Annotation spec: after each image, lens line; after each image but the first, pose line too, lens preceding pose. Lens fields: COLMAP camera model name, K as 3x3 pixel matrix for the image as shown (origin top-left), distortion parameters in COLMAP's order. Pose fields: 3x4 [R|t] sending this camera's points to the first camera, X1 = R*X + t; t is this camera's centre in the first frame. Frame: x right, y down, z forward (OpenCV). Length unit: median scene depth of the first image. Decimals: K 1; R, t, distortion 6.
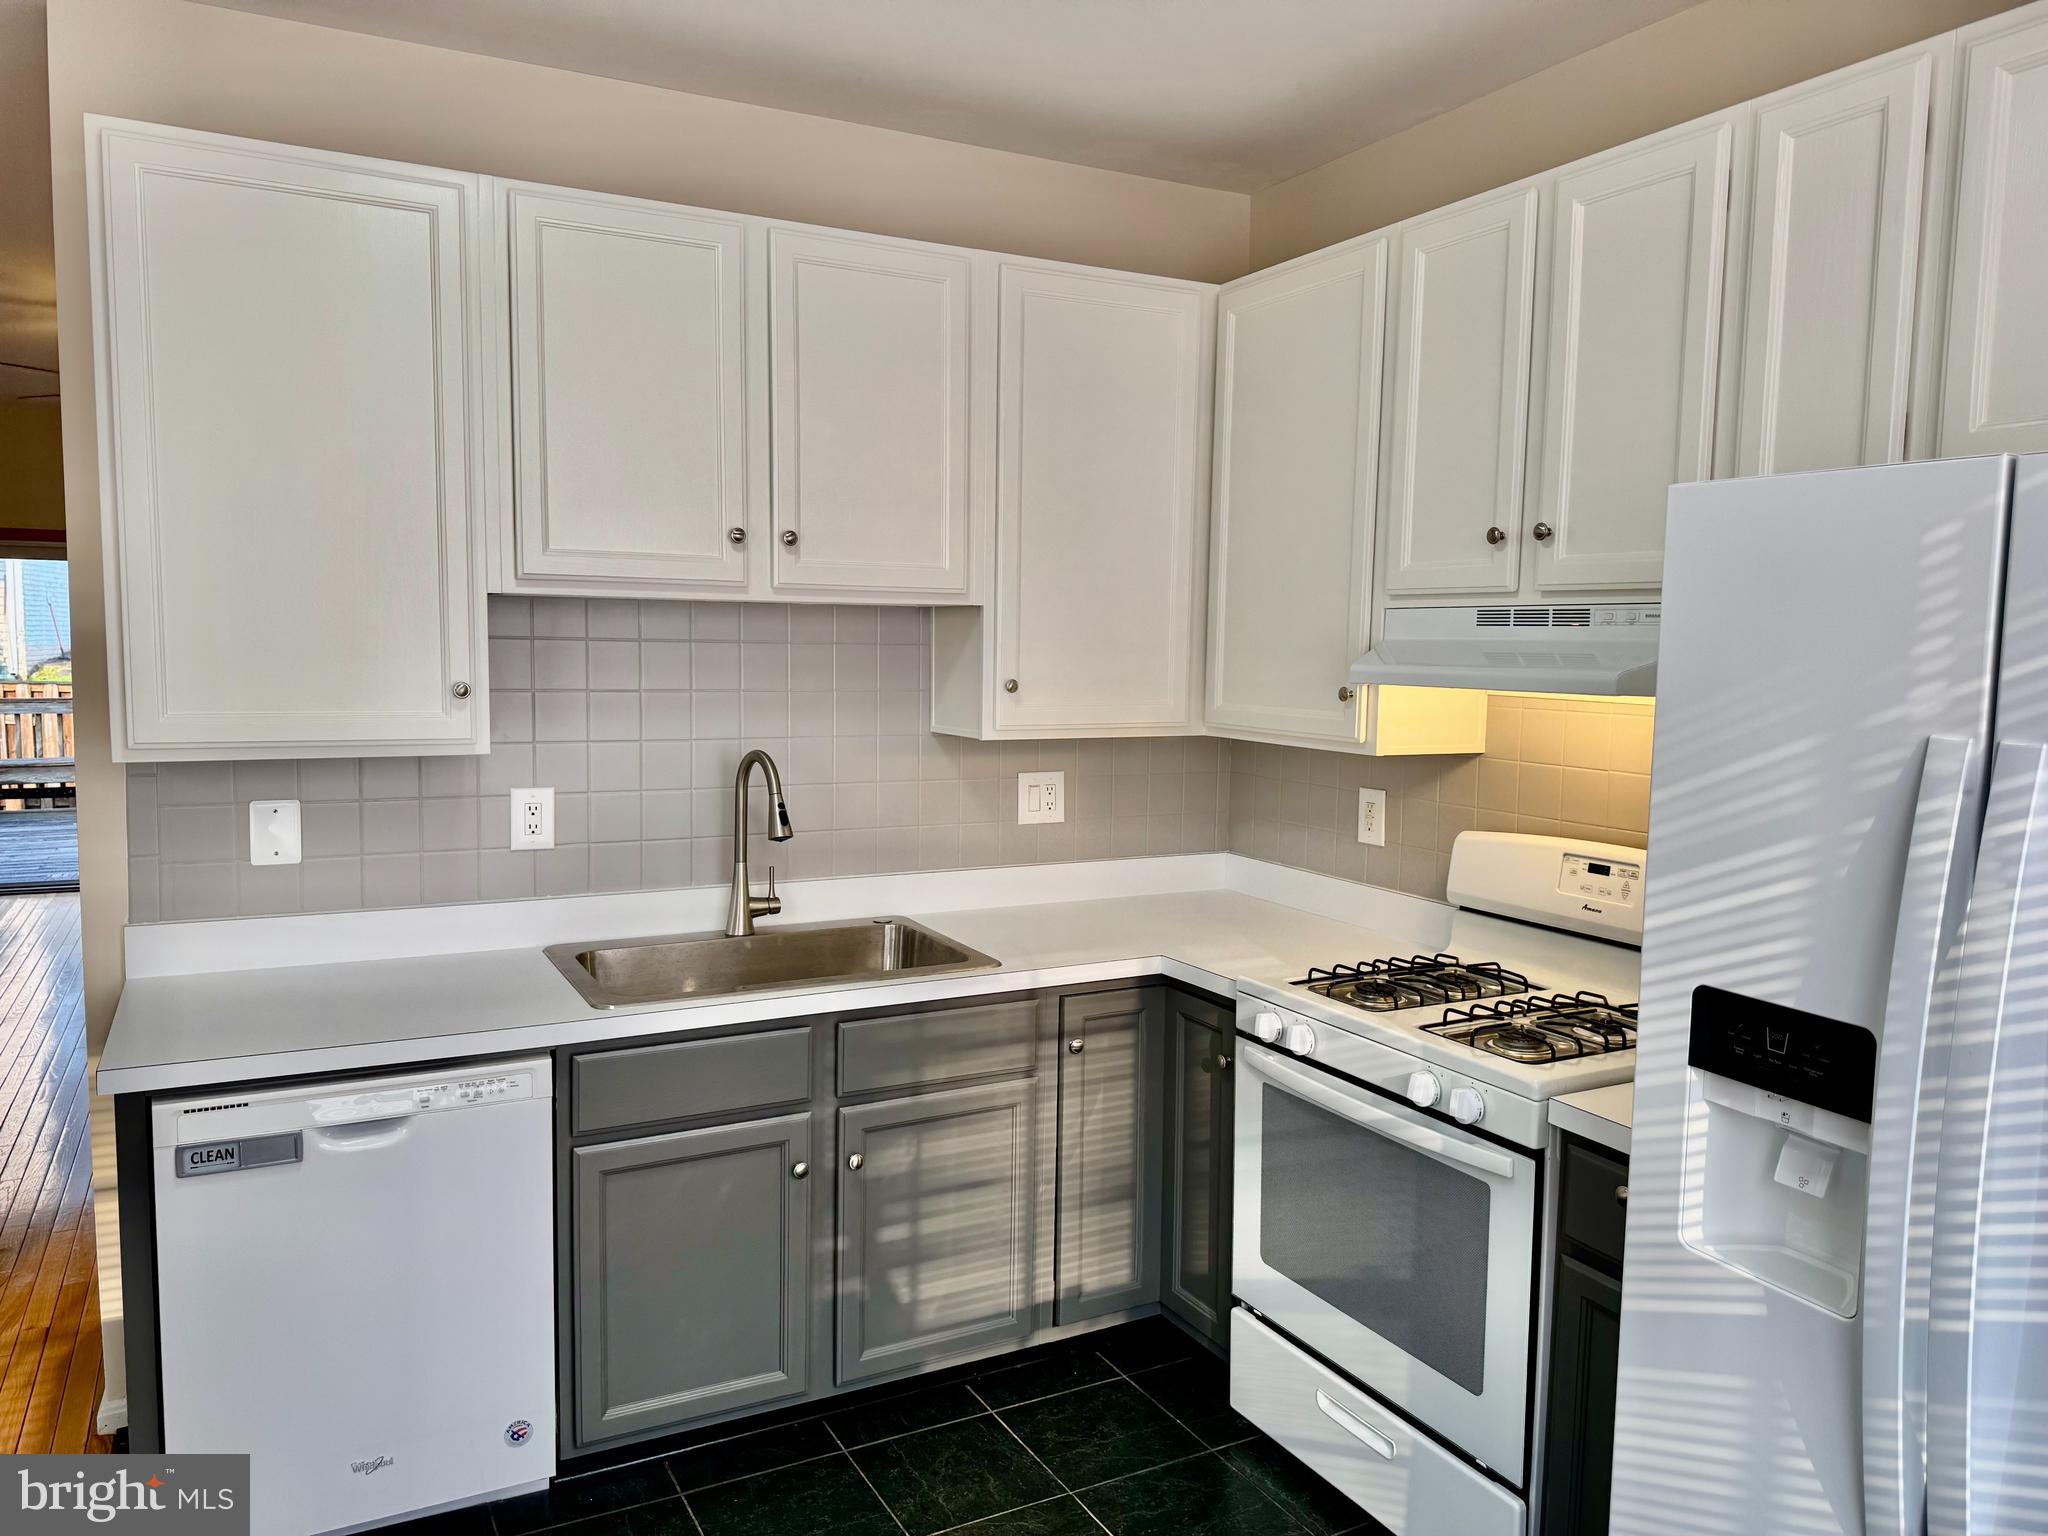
lens RADIAL K [[1444.5, 0, 1024.0], [0, 1444.5, 768.0], [0, 0, 1]] dist [0.049876, -0.080467]
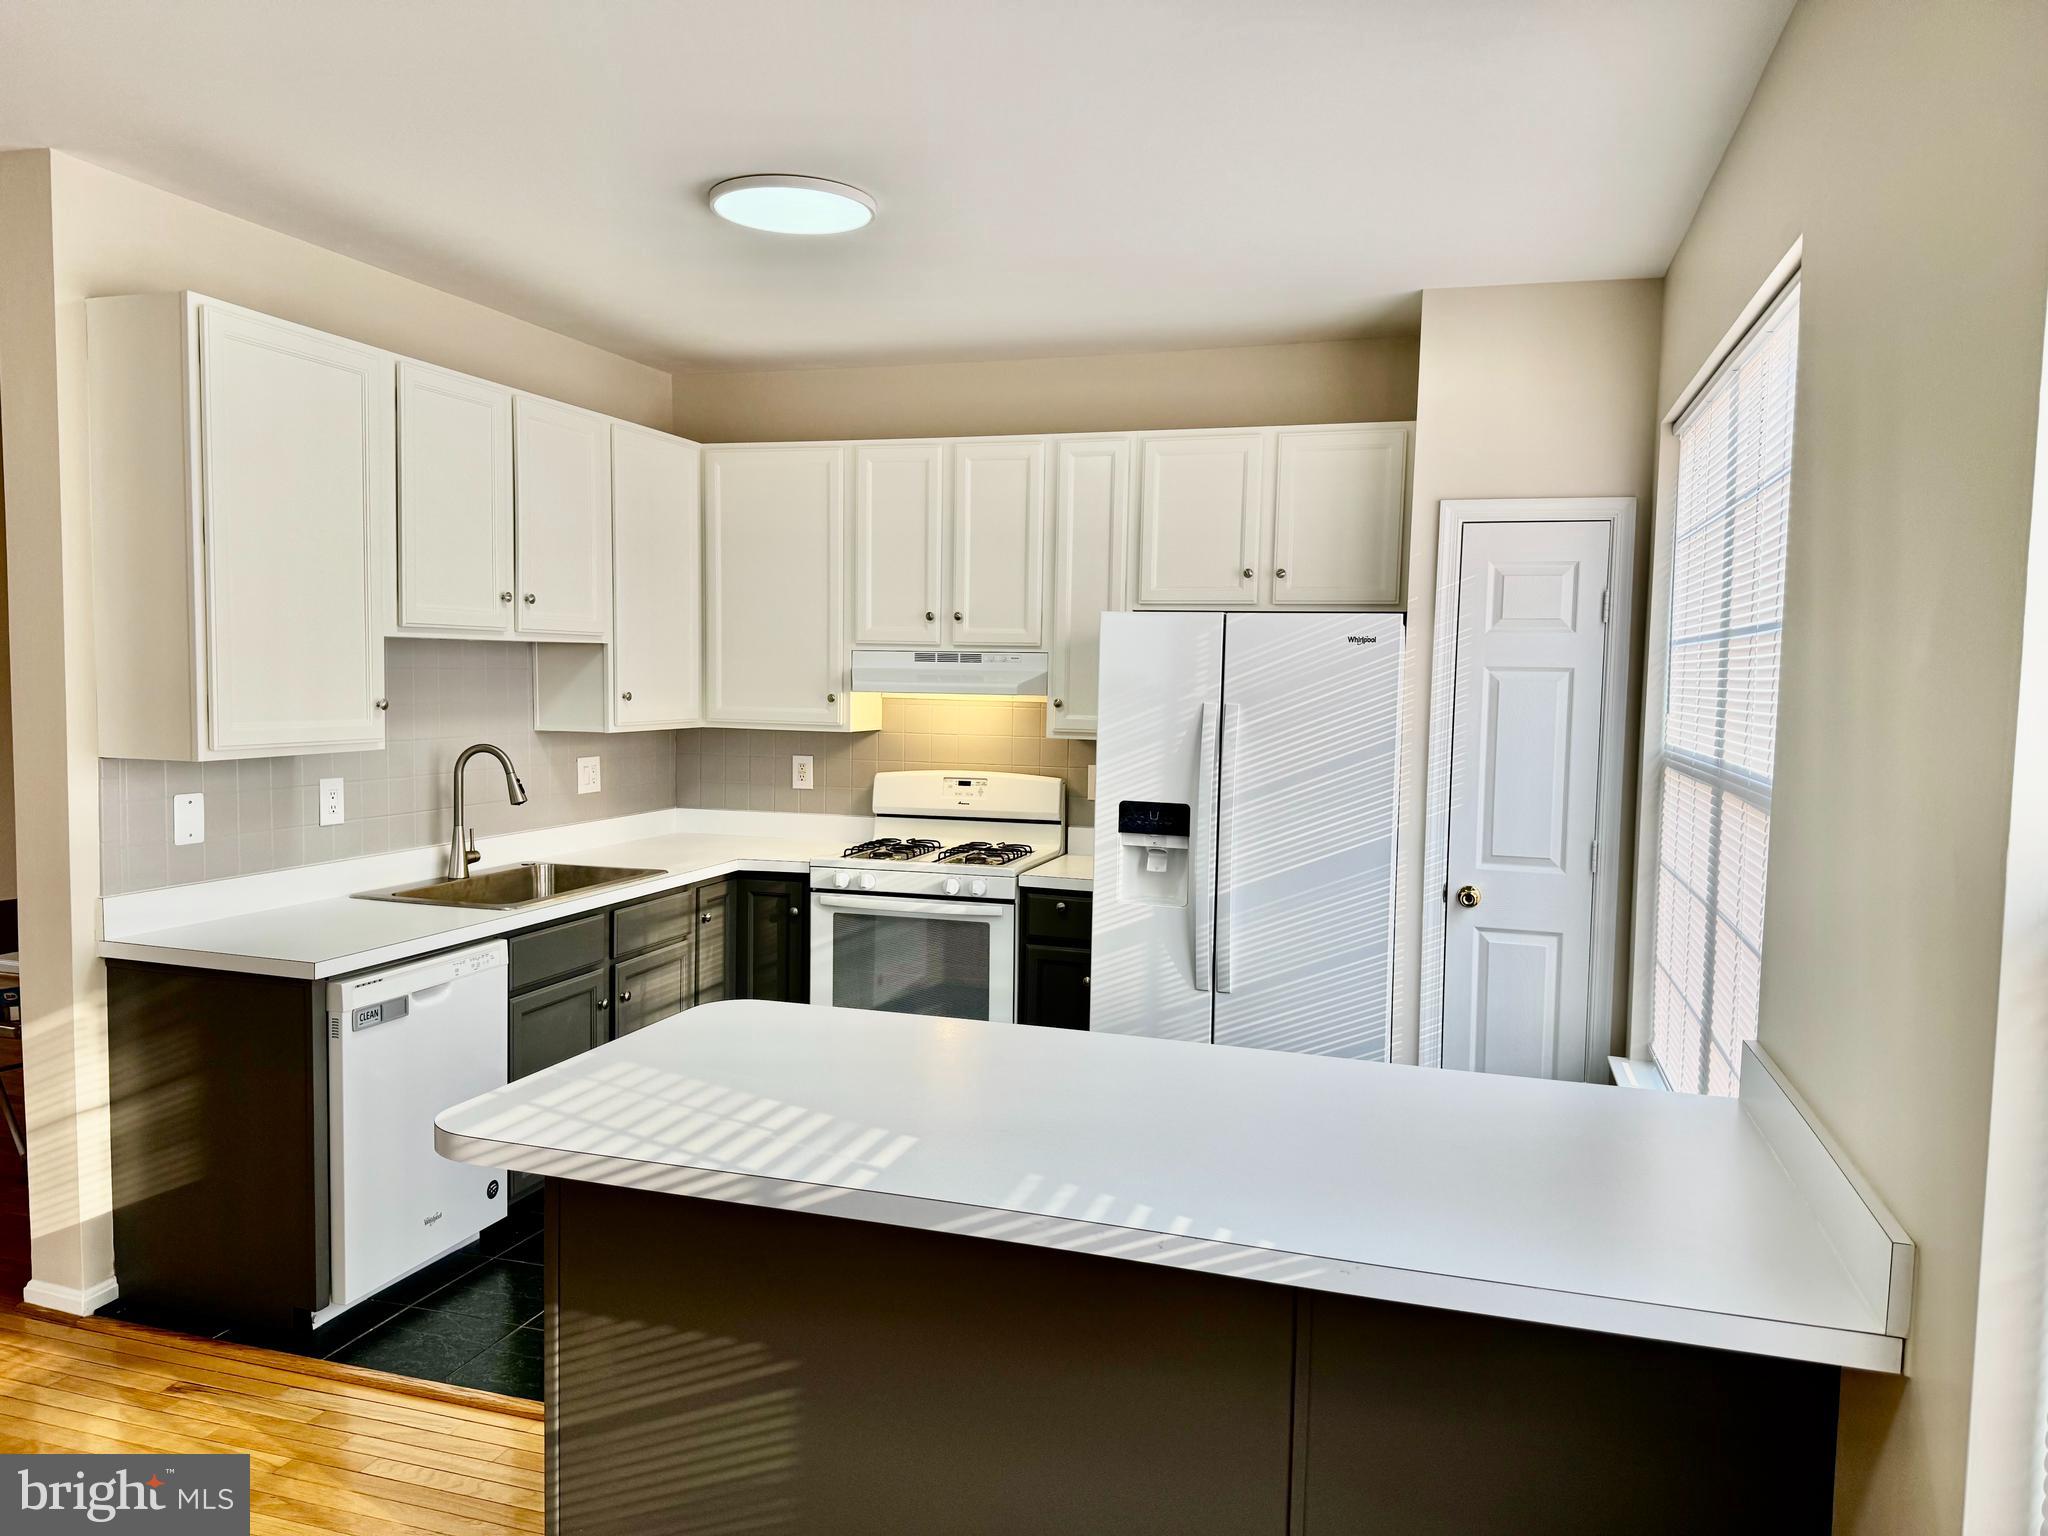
lens RADIAL K [[1450.9, 0, 1024.0], [0, 1450.9, 768.0], [0, 0, 1]] dist [0.075781, -0.000062]
pose [[0.706784, -0.052090, 0.705509, -0.919966], [0.060479, 0.998083, 0.013103, 0.026658], [-0.704840, 0.033407, 0.708580, -0.454315]]
